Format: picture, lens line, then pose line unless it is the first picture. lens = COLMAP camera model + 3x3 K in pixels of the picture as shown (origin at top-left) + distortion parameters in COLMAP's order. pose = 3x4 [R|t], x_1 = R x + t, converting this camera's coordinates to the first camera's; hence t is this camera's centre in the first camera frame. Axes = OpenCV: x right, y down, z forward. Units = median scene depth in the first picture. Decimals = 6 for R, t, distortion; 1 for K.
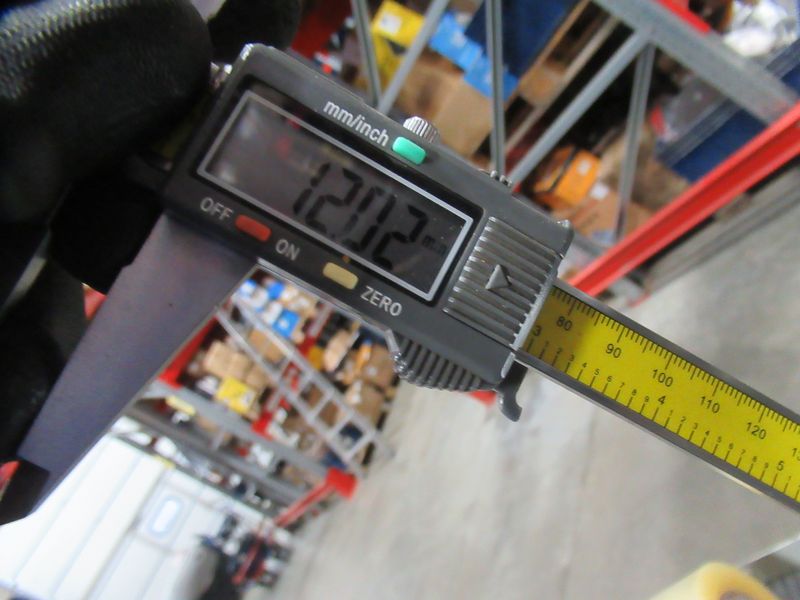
lens RADIAL K [[598.9, 0, 395.5], [0, 598.9, 279.1], [0, 0, 1]] dist [0.008061, -0.002077]
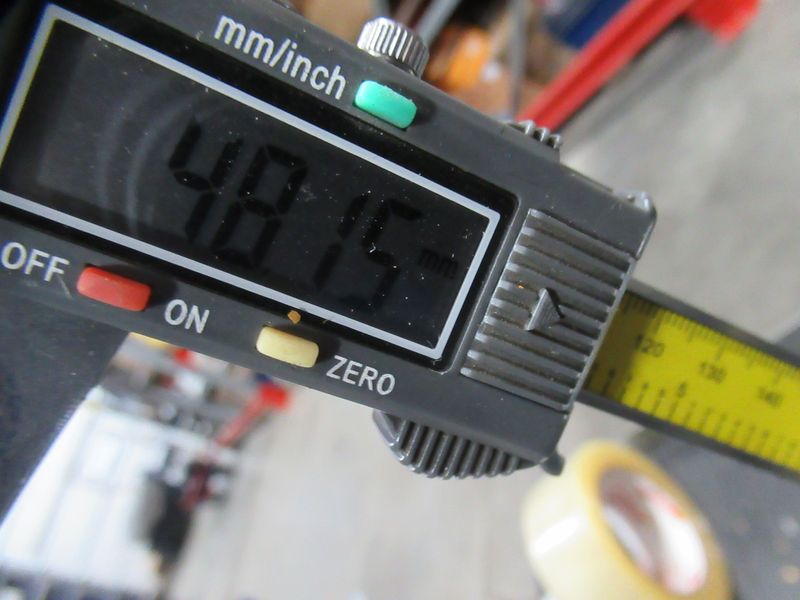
lens RADIAL K [[642.7, 0, 400.0], [0, 642.7, 300.0], [0, 0, 1]] dist [-0.000268, -0.002887]
pose [[0.988212, -0.103831, 0.112495, -0.048823], [0.065997, 0.951993, 0.298922, -0.220291], [-0.138132, -0.287974, 0.947624, 0.398833]]
